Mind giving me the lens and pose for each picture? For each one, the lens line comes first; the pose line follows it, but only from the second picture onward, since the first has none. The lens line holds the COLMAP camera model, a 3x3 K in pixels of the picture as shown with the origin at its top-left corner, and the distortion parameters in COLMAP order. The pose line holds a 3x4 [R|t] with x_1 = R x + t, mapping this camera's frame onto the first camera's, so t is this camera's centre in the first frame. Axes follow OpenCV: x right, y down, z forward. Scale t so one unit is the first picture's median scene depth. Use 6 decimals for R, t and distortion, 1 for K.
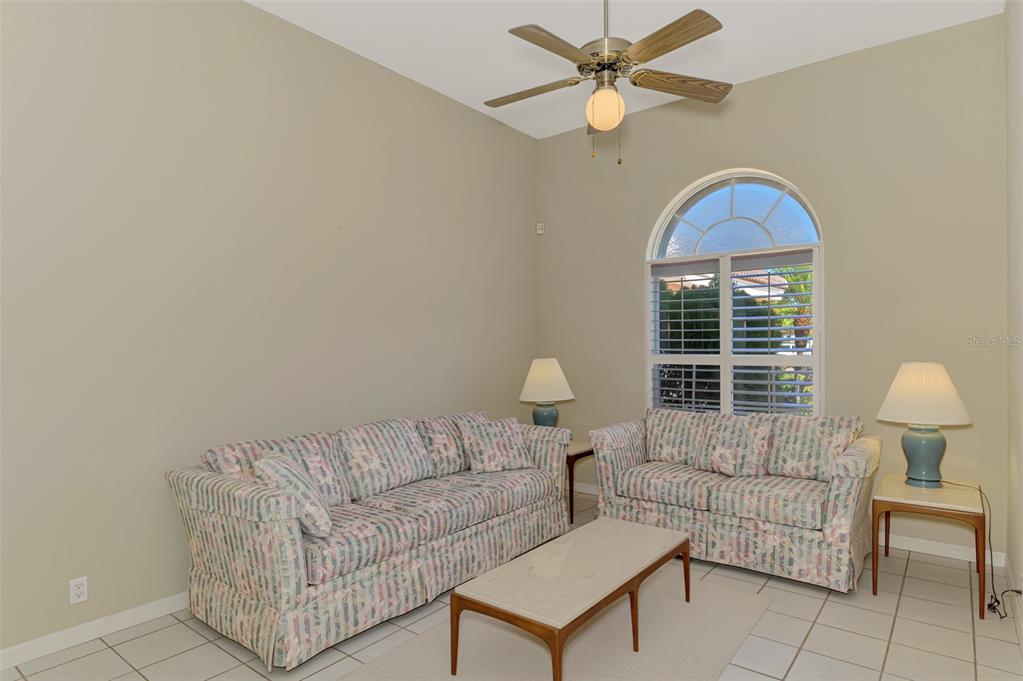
lens RADIAL K [[575.3, 0, 513.1], [0, 575.3, 343.0], [0, 0, 1]] dist [0.000612, 0.000016]
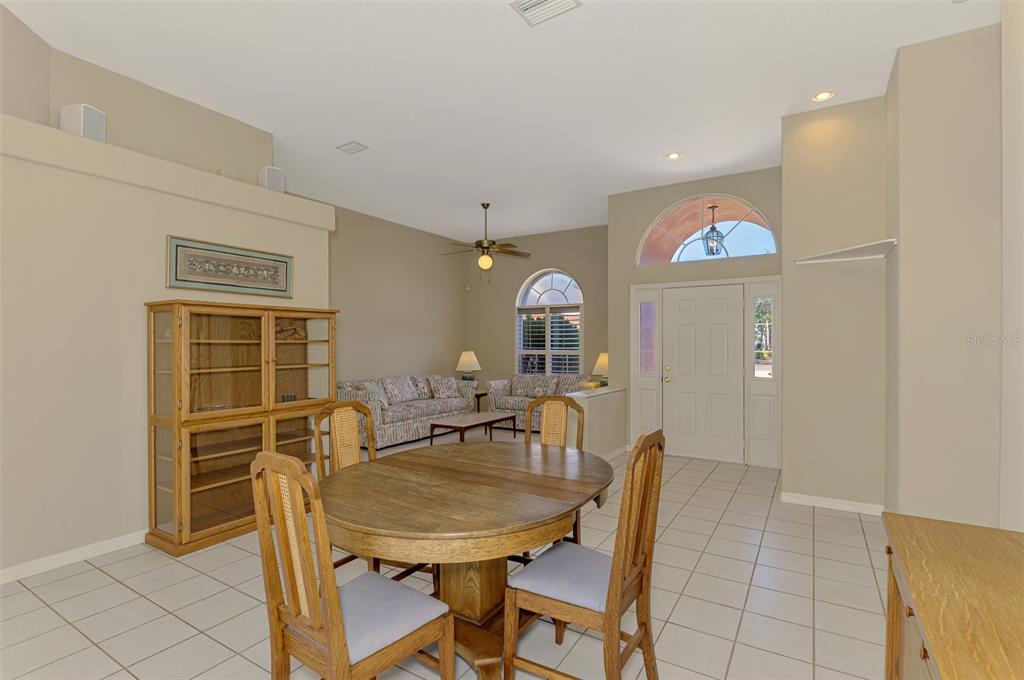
lens RADIAL K [[489.3, 0, 516.4], [0, 489.3, 341.7], [0, 0, 1]] dist [-0.004185, -0.000193]
pose [[0.993066, 0.008870, 0.117221, 0.022214], [-0.008763, 0.999961, -0.001432, -0.008333], [-0.117229, 0.000395, 0.993105, -0.939927]]
